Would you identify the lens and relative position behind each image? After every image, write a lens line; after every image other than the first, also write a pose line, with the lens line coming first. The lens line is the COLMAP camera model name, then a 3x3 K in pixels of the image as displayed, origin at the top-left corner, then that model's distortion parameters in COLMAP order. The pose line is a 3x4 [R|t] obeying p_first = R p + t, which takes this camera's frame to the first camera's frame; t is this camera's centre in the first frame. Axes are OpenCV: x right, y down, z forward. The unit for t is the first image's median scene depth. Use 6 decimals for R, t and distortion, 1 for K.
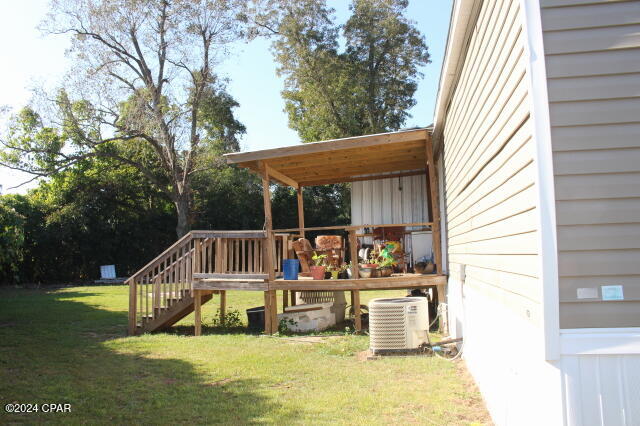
lens RADIAL K [[533.0, 0, 317.3], [0, 533.0, 213.9], [0, 0, 1]] dist [-0.149749, 0.119708]
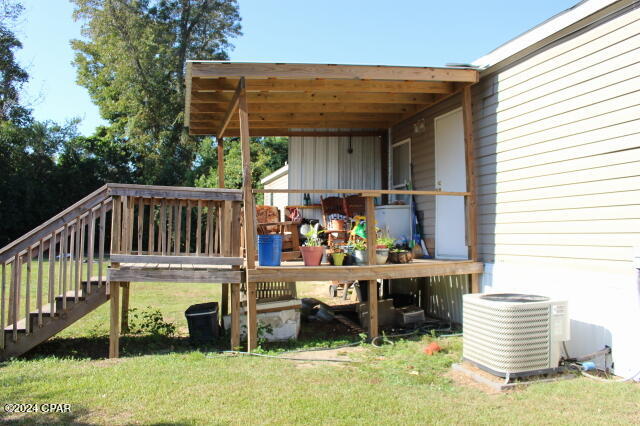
lens RADIAL K [[533.0, 0, 317.3], [0, 533.0, 213.9], [0, 0, 1]] dist [-0.149749, 0.119708]
pose [[0.901811, 0.045865, 0.429689, -0.224278], [-0.060149, 0.997995, 0.019710, 0.033590], [-0.427923, -0.043620, 0.902762, 0.297758]]
